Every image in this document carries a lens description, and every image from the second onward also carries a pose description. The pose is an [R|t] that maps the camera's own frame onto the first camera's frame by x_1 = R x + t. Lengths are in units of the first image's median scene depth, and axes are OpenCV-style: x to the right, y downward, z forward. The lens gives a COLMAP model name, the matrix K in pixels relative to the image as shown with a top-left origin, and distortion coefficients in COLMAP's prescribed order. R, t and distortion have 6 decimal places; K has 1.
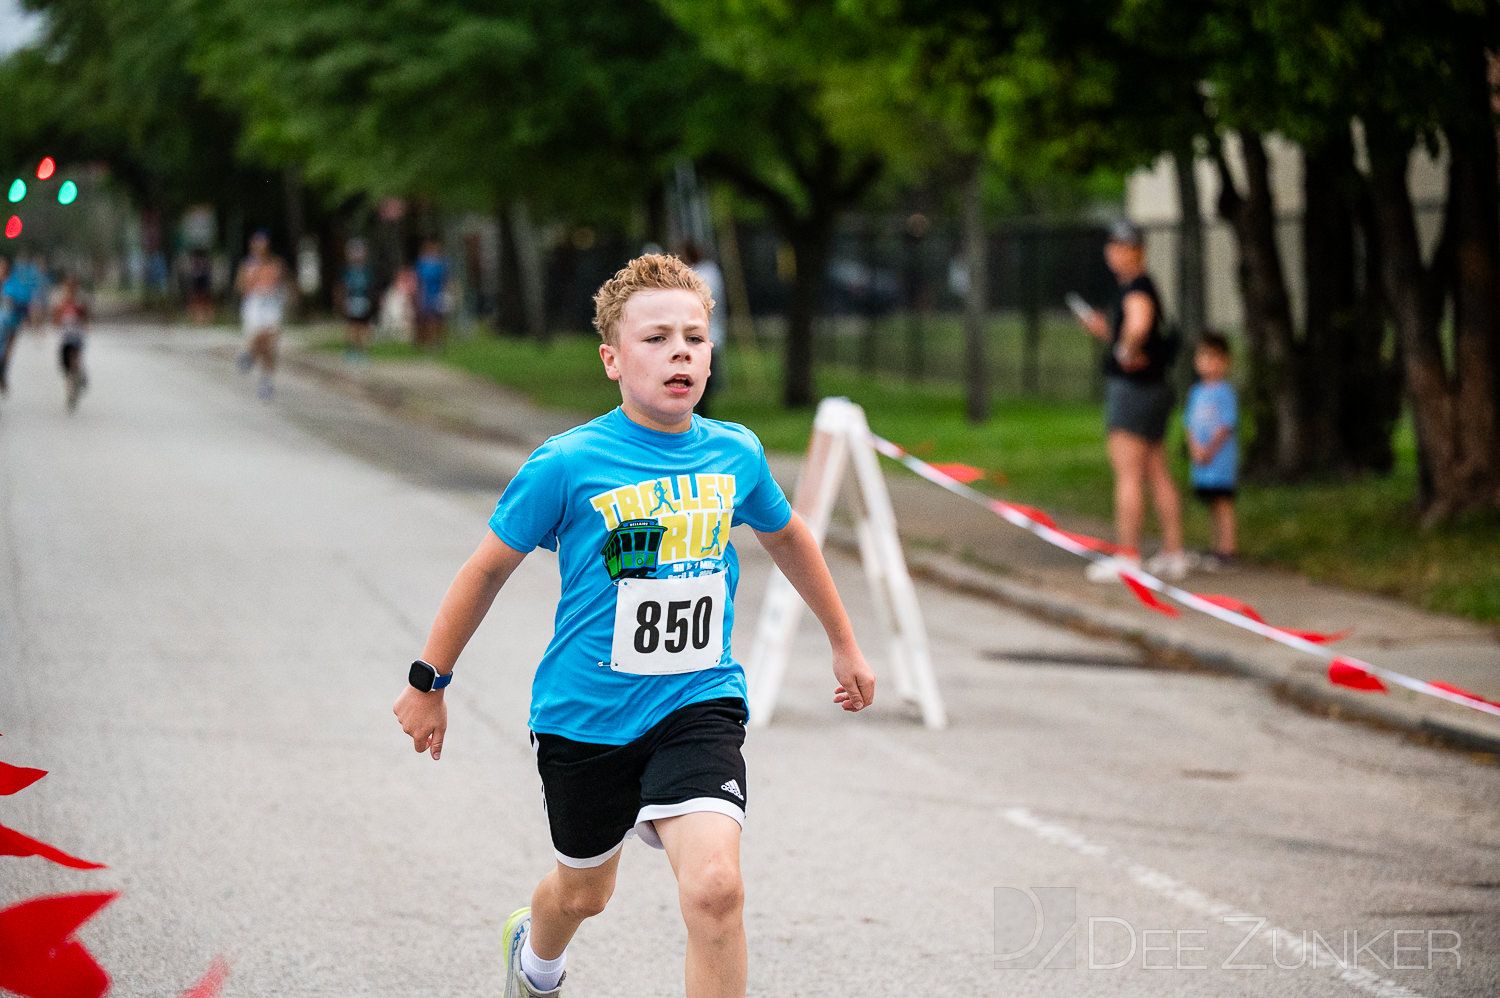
lens RADIAL K [[5551.4, 0, 753.5], [0, 5551.4, 504.4], [0, 0, 1]] dist [-0.195731, 0.000000]
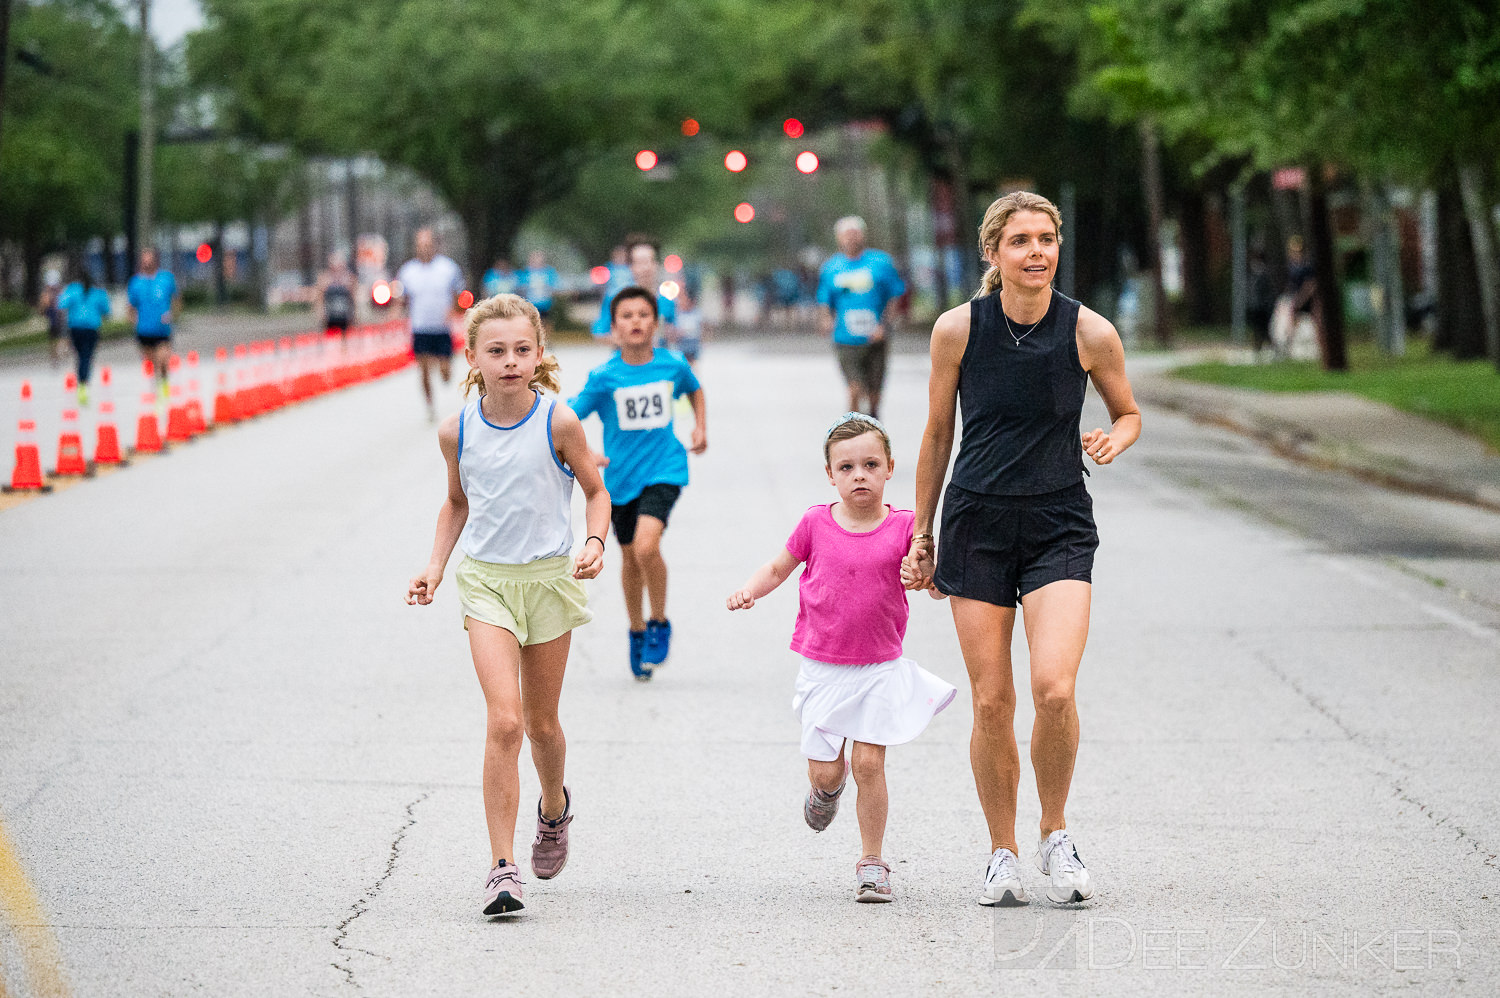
lens RADIAL K [[6388.6, 0, 763.1], [0, 6388.6, 501.1], [0, 0, 1]] dist [-0.286833, 0.000000]
pose [[0.988721, -0.015266, -0.148987, -0.010403], [0.014319, 0.999870, -0.007423, -0.006680], [0.149081, 0.005206, 0.988811, 0.177791]]
